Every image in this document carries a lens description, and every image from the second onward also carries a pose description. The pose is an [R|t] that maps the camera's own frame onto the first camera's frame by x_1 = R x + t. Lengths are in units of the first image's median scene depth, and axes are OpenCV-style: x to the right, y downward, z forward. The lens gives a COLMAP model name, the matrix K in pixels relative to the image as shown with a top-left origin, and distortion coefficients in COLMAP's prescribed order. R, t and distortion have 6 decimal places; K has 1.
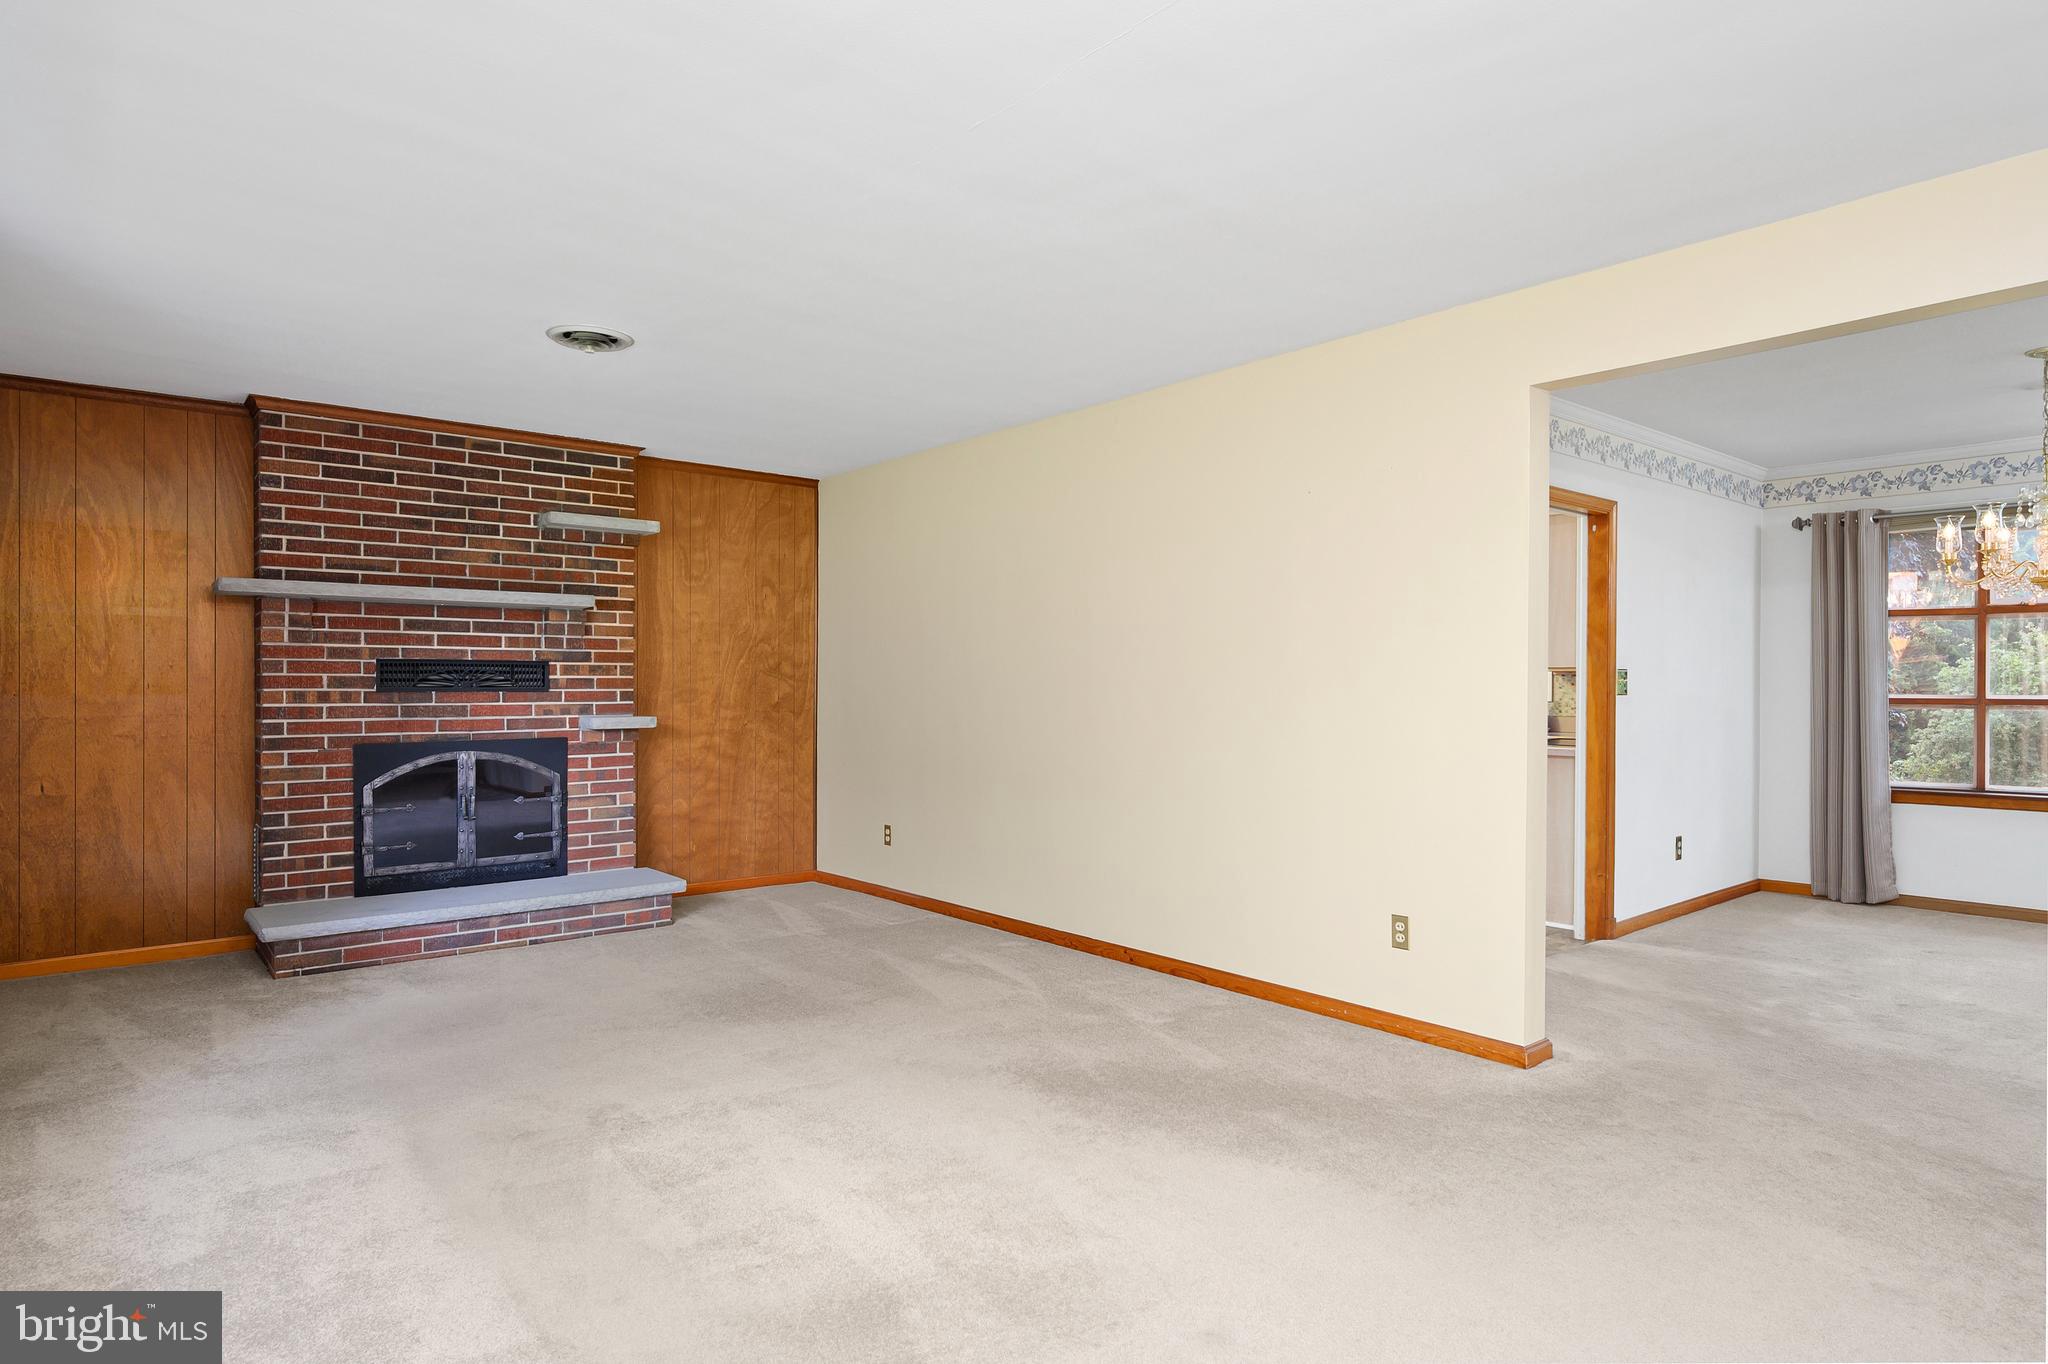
lens RADIAL K [[1142.8, 0, 1019.8], [0, 1142.8, 693.3], [0, 0, 1]] dist [0.001752, 0.000250]
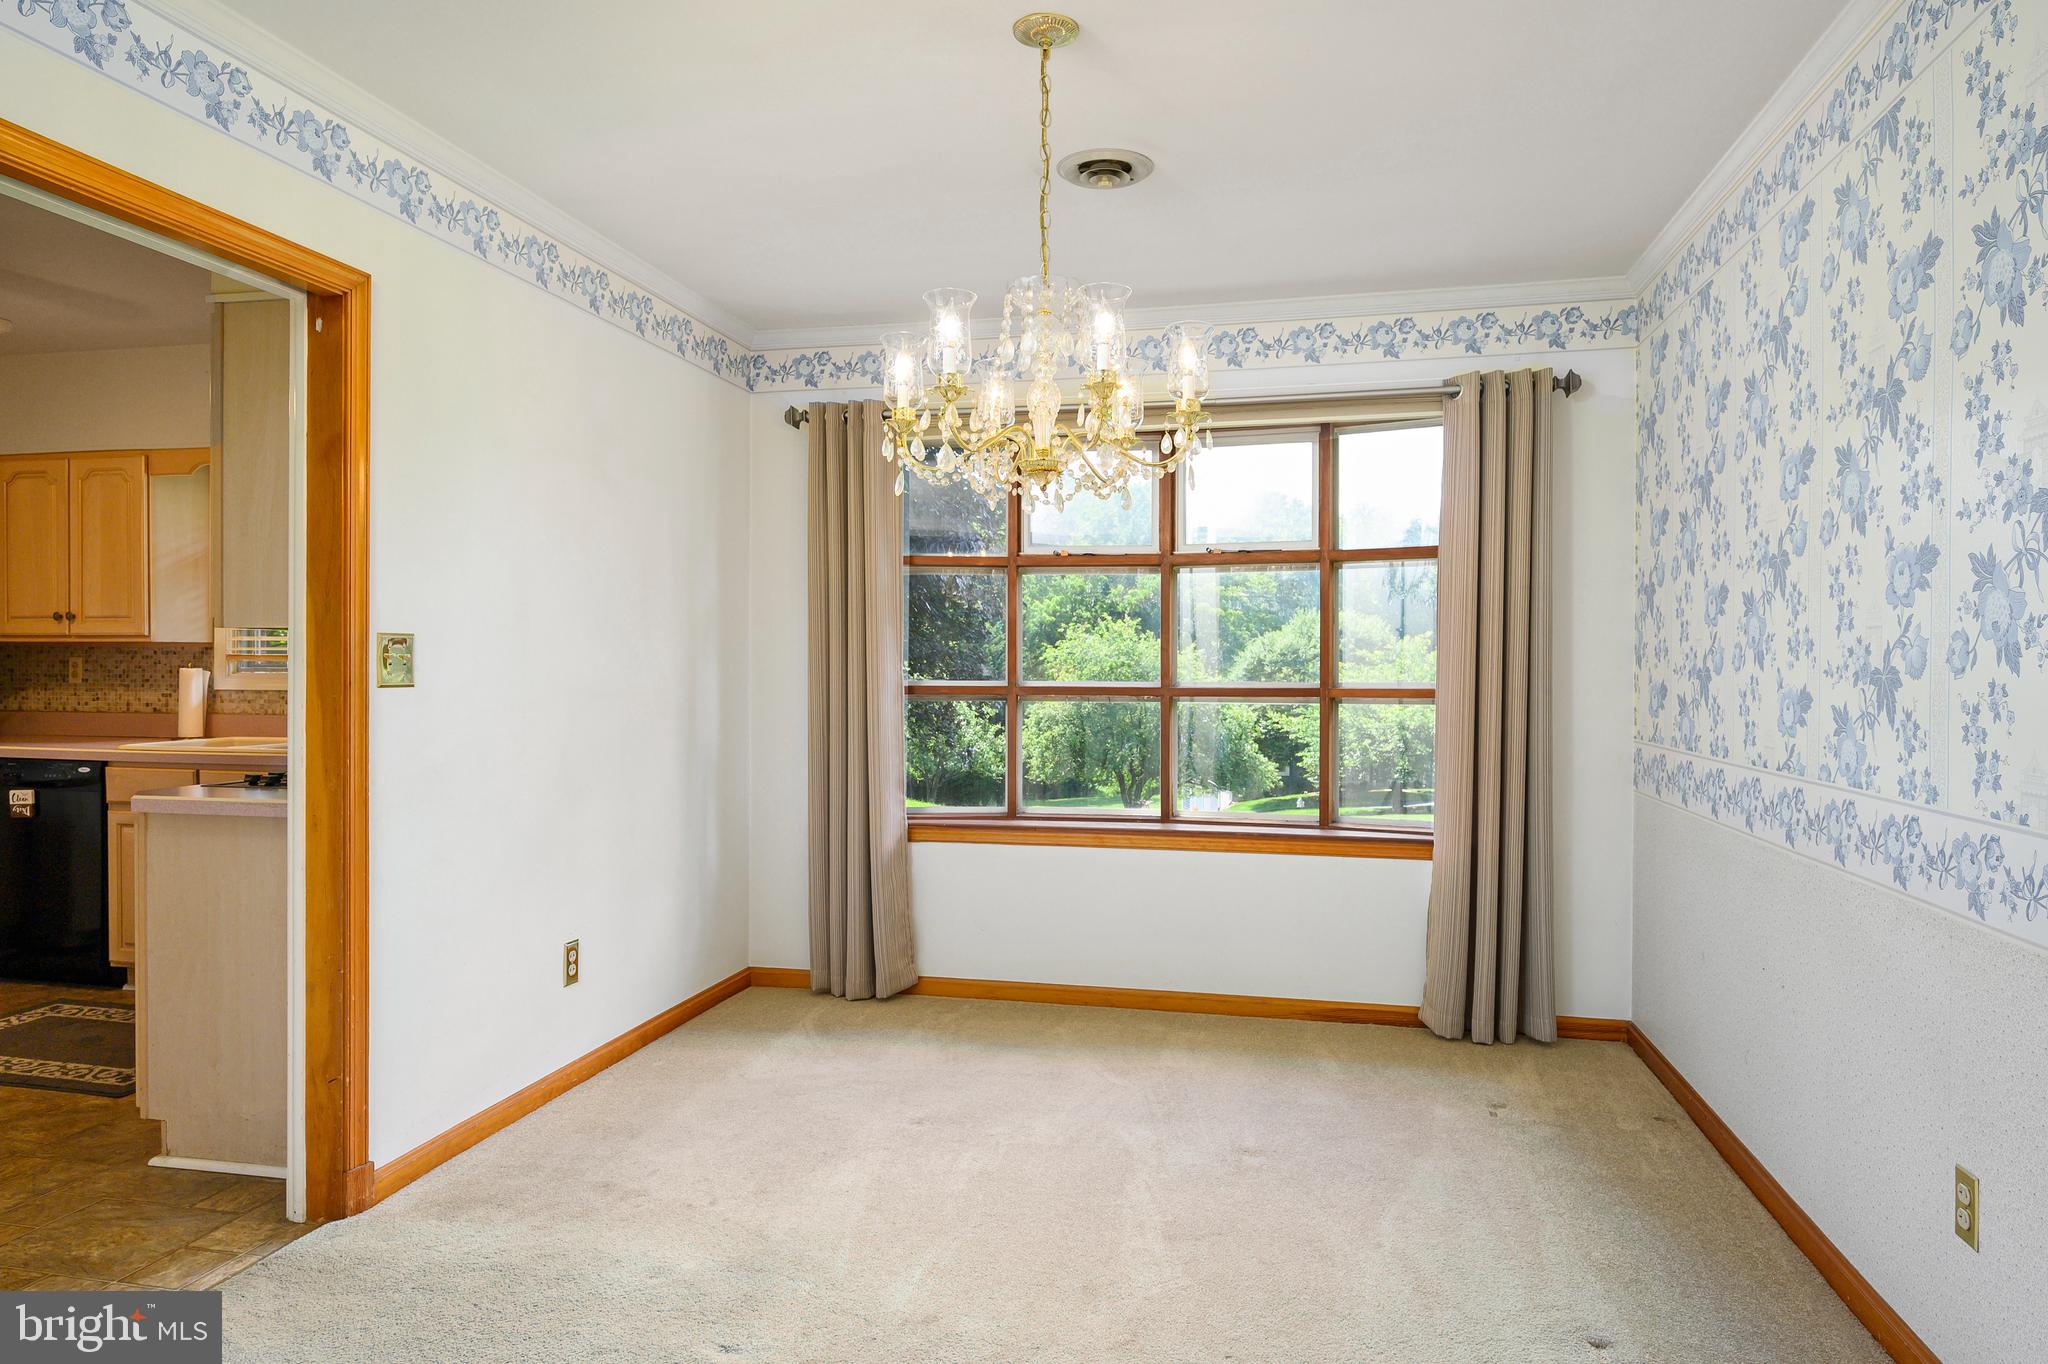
lens RADIAL K [[1239.8, 0, 1019.2], [0, 1239.8, 669.3], [0, 0, 1]] dist [0.003106, 0.001599]
pose [[0.795521, 0.000458, 0.605926, 0.372489], [0.001529, 0.999995, -0.002764, -0.003839], [-0.605924, 0.003126, 0.795516, 0.380424]]
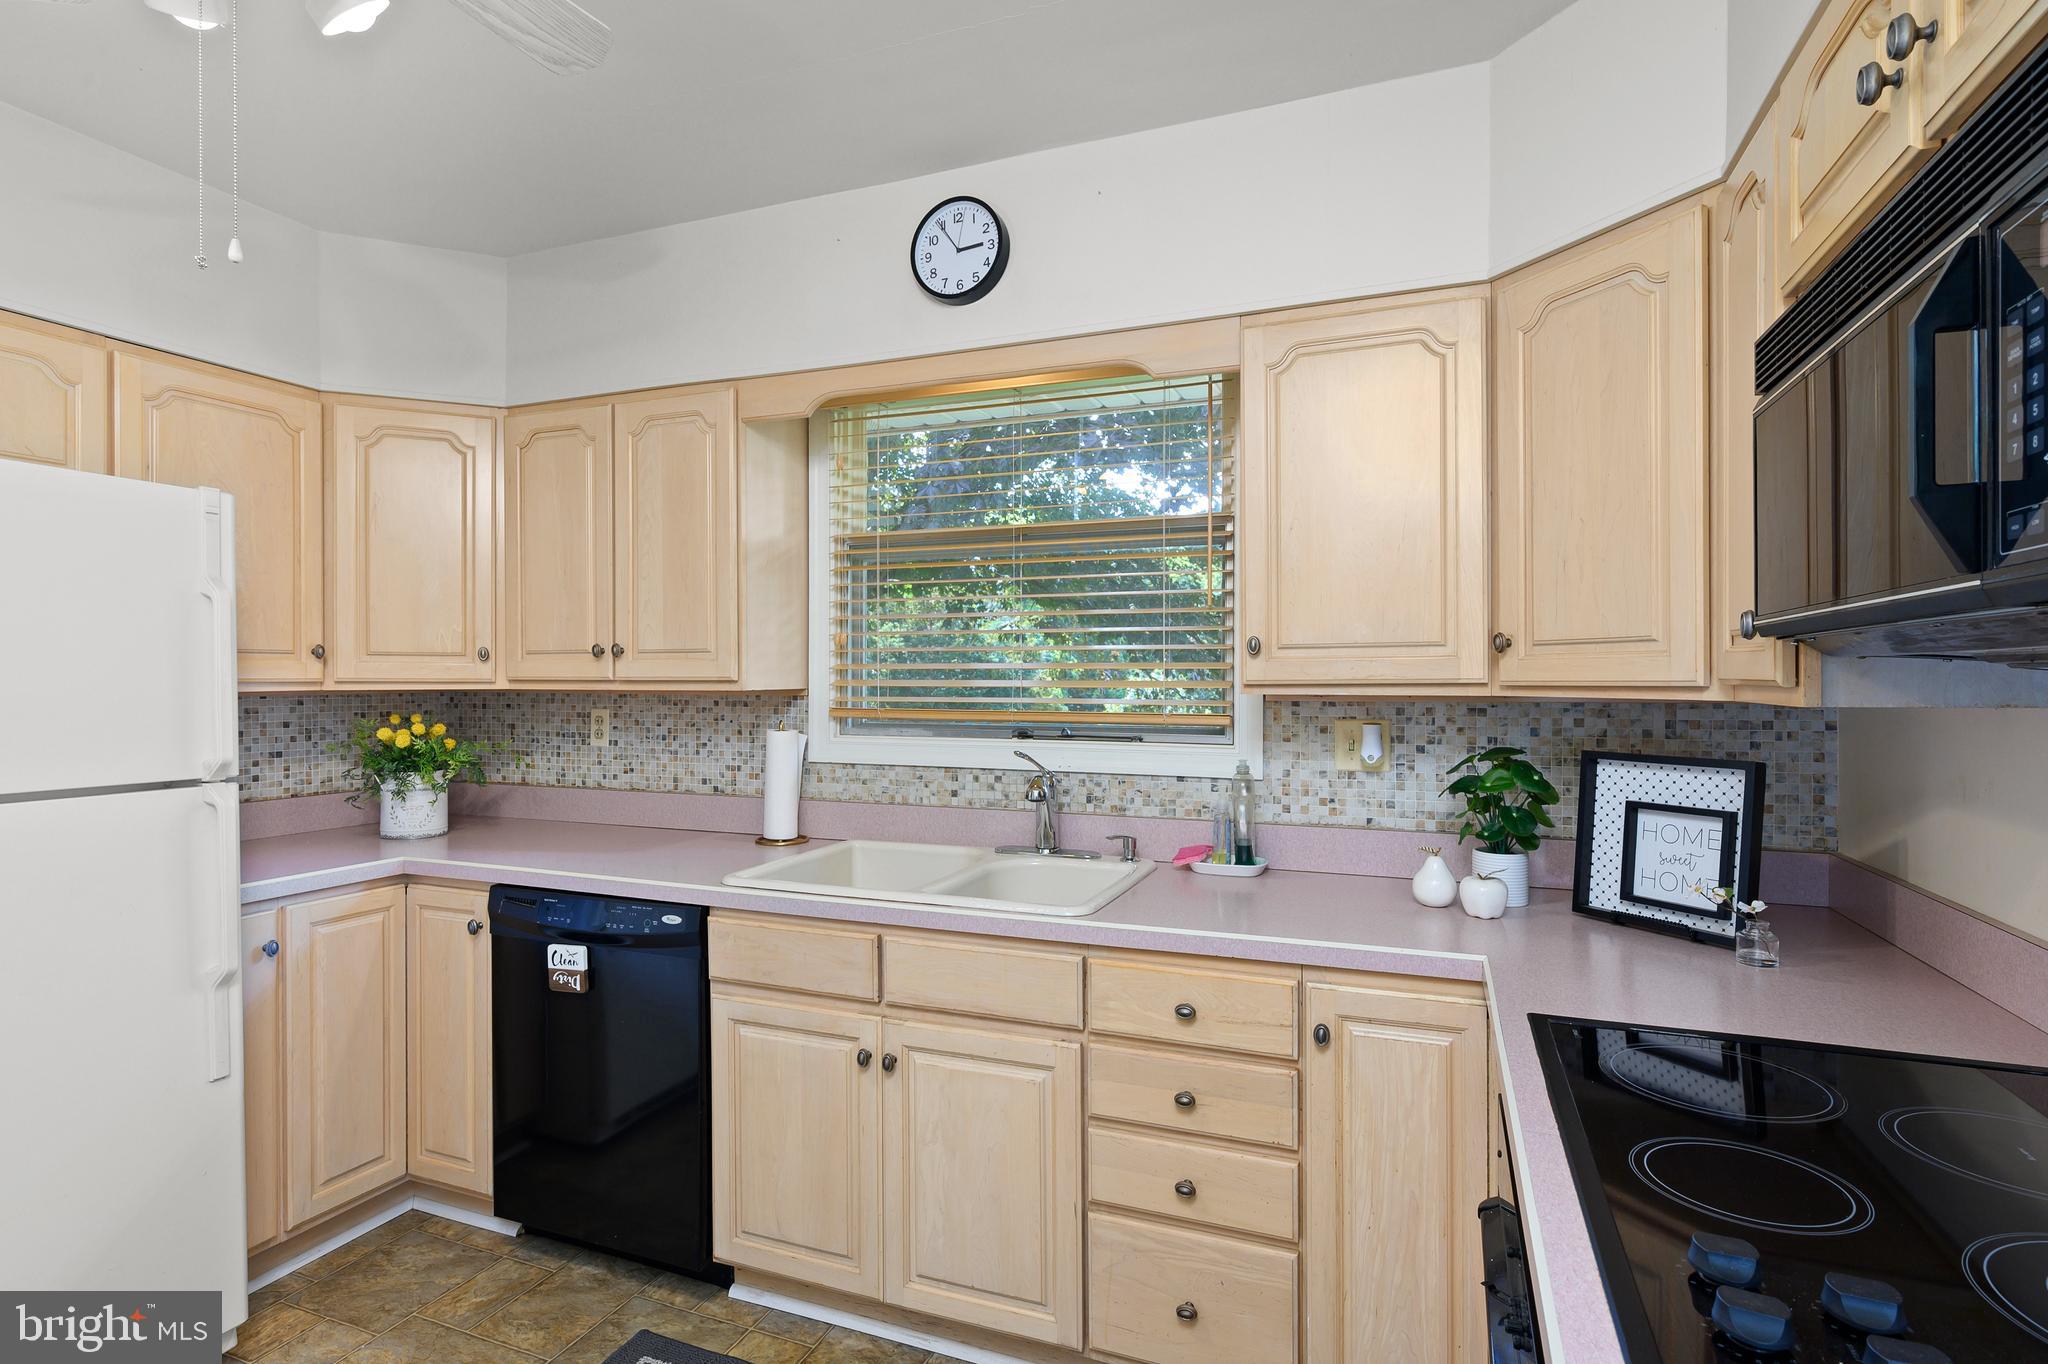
lens RADIAL K [[1029.7, 0, 1024.0], [0, 1029.7, 682.0], [0, 0, 1]] dist [-0.004929, -0.000592]
pose [[0.875112, -0.004374, 0.483901, 0.339569], [0.004803, 0.999988, 0.000354, -0.017175], [-0.483897, 0.002014, 0.875123, 0.693284]]
